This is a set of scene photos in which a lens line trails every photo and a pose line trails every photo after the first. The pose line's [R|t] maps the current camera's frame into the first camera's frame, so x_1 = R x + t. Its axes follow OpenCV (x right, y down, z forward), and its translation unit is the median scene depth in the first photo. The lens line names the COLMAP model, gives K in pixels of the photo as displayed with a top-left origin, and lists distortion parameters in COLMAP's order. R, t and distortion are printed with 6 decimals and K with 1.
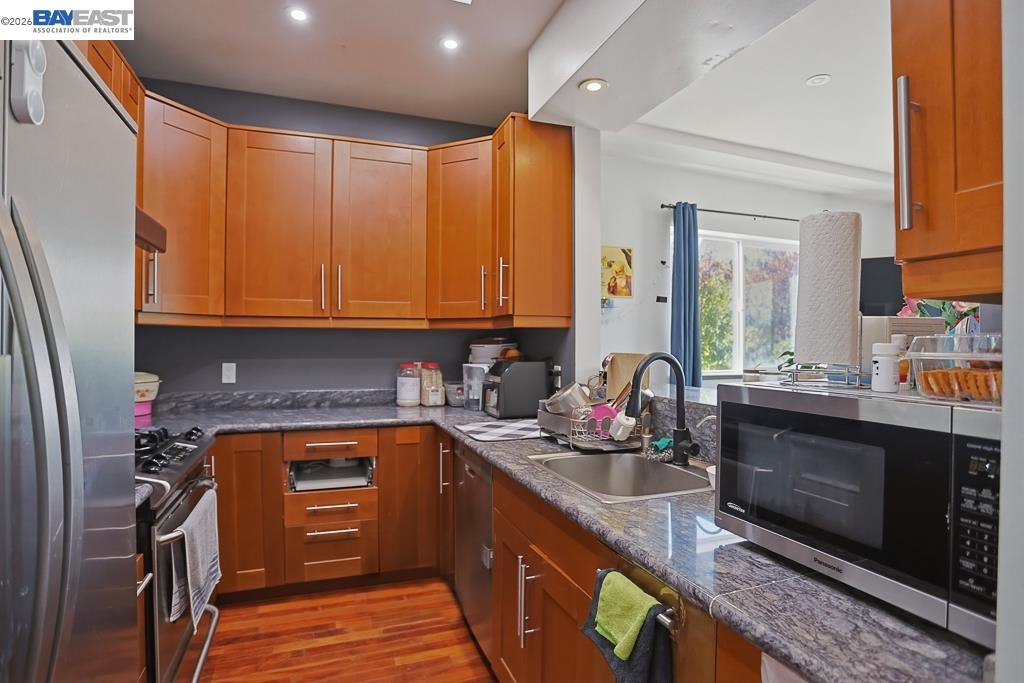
lens RADIAL K [[552.9, 0, 518.6], [0, 552.9, 342.2], [0, 0, 1]] dist [-0.062046, 0.019099]
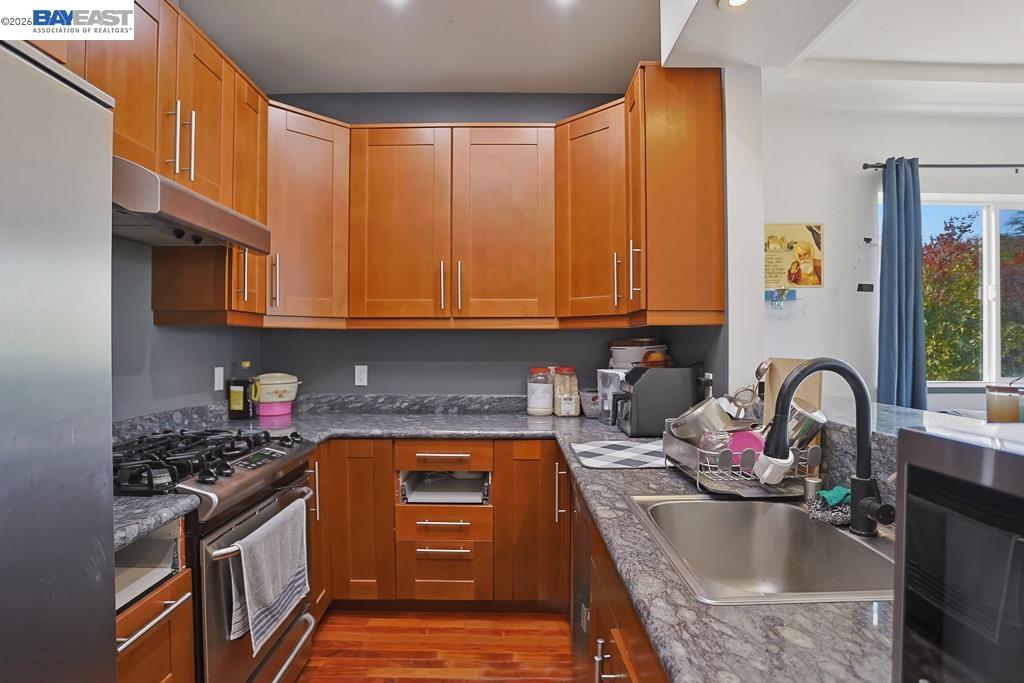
lens RADIAL K [[552.9, 0, 500.9], [0, 552.9, 345.0], [0, 0, 1]] dist [-0.062046, 0.019099]
pose [[0.933203, -0.002339, -0.359343, 0.080160], [0.002725, 0.999996, 0.000567, 0.000842], [0.359340, -0.001508, 0.933205, 0.166376]]
